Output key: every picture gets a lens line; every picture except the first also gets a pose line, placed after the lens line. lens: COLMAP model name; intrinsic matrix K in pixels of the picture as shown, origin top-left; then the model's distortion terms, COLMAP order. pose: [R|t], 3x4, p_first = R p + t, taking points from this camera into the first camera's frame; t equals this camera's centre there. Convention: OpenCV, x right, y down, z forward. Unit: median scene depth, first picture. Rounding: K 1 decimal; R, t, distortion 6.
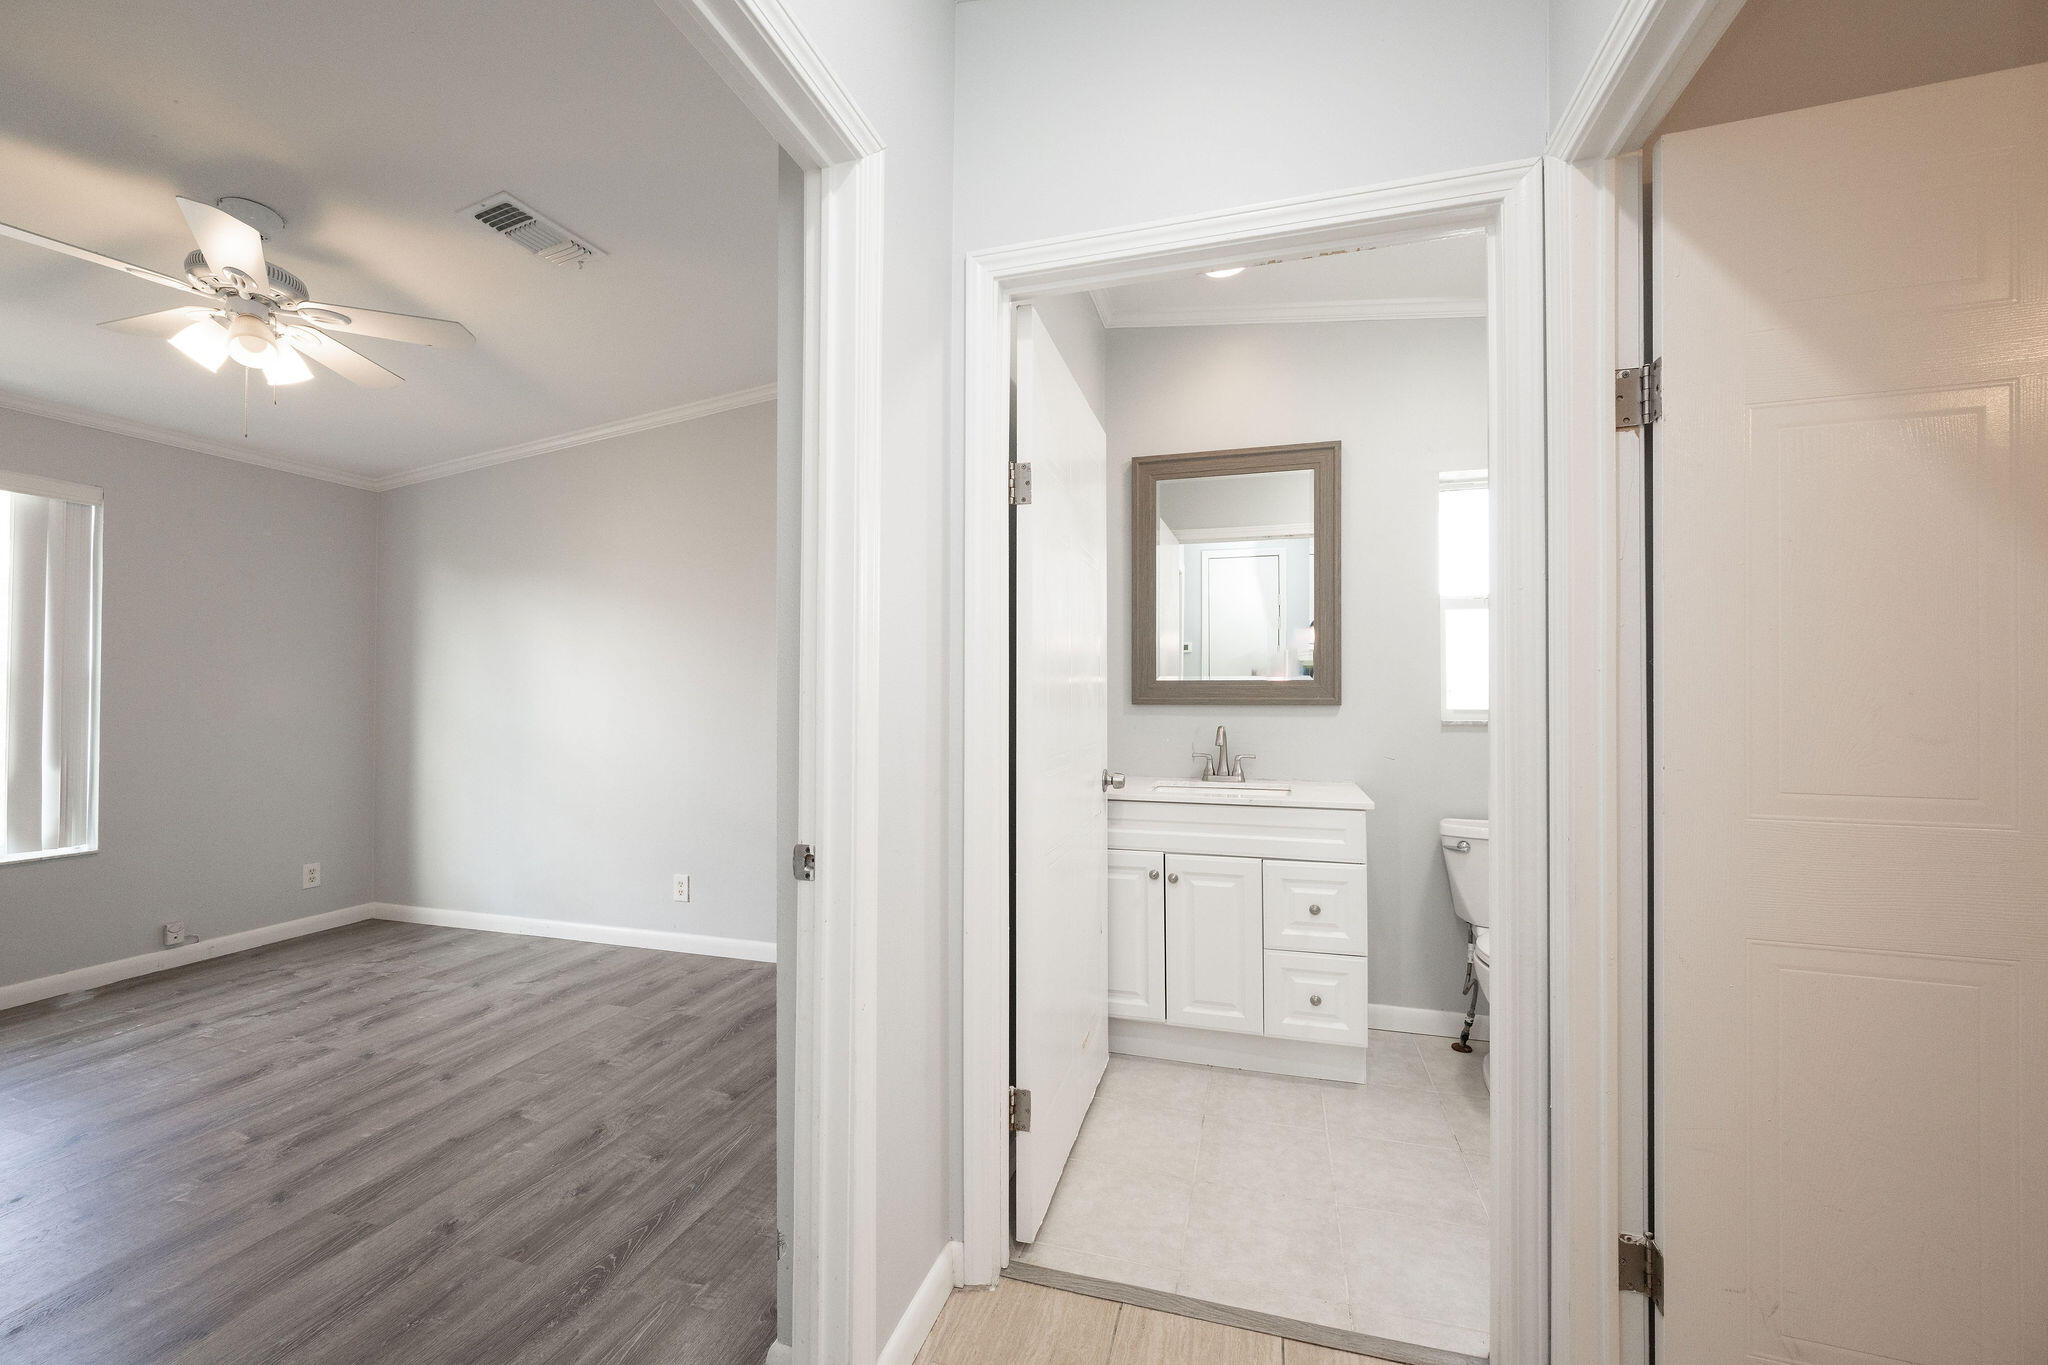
lens RADIAL K [[805.6, 0, 1023.8], [0, 805.6, 688.4], [0, 0, 1]] dist [-0.000648, -0.000245]
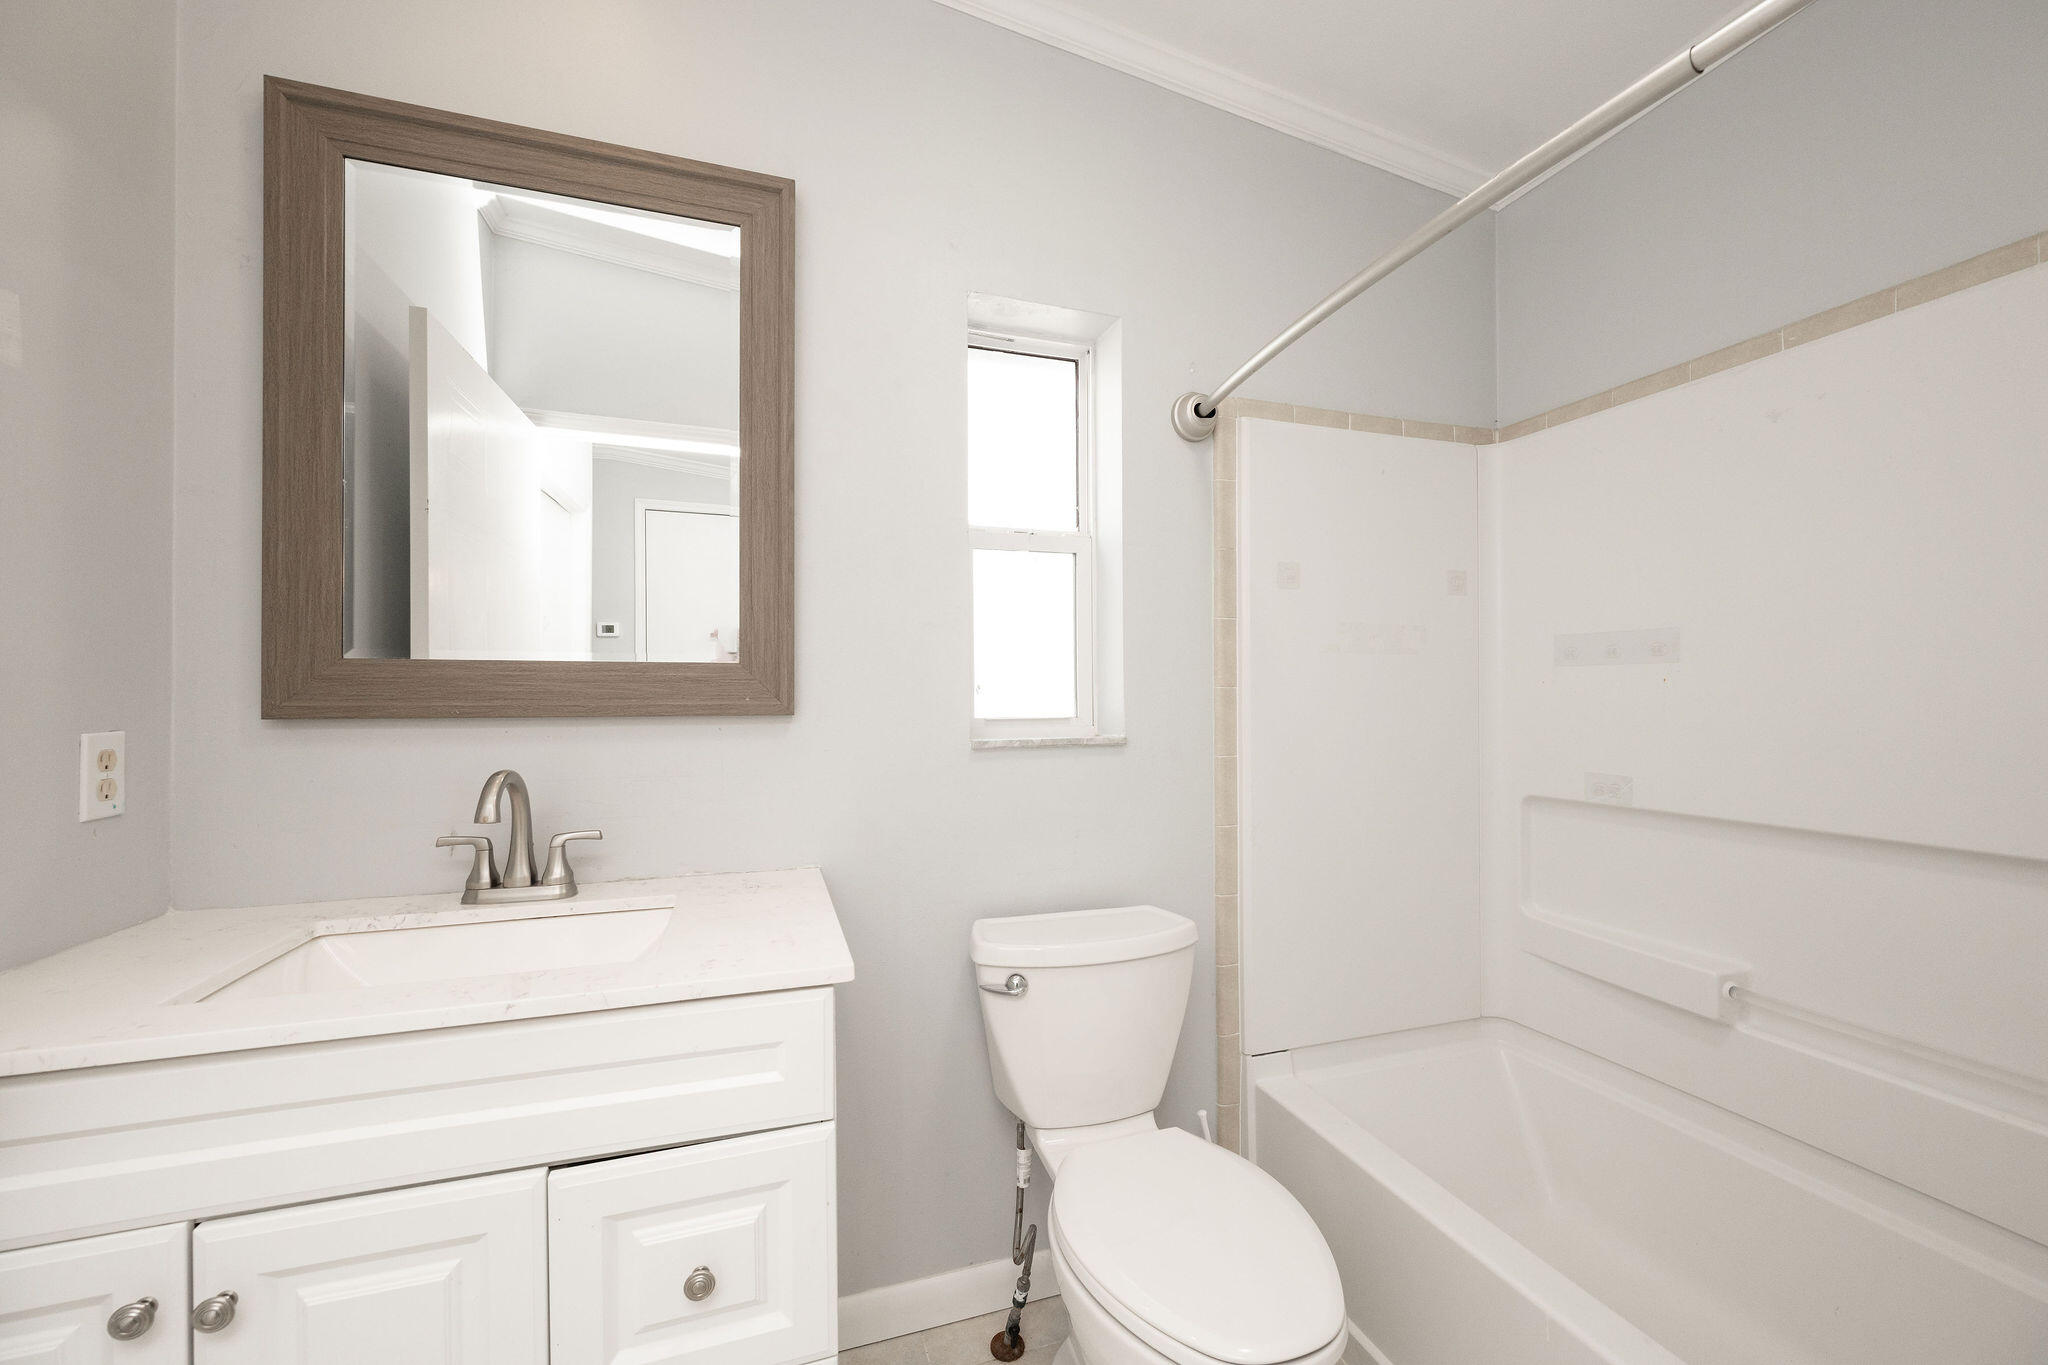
lens RADIAL K [[805.6, 0, 1023.8], [0, 805.6, 688.4], [0, 0, 1]] dist [-0.000648, -0.000245]
pose [[0.824339, 0.002642, 0.566091, 0.246549], [-0.002190, 0.999997, -0.001478, 0.005373], [-0.566093, -0.000021, 0.824342, 0.550241]]
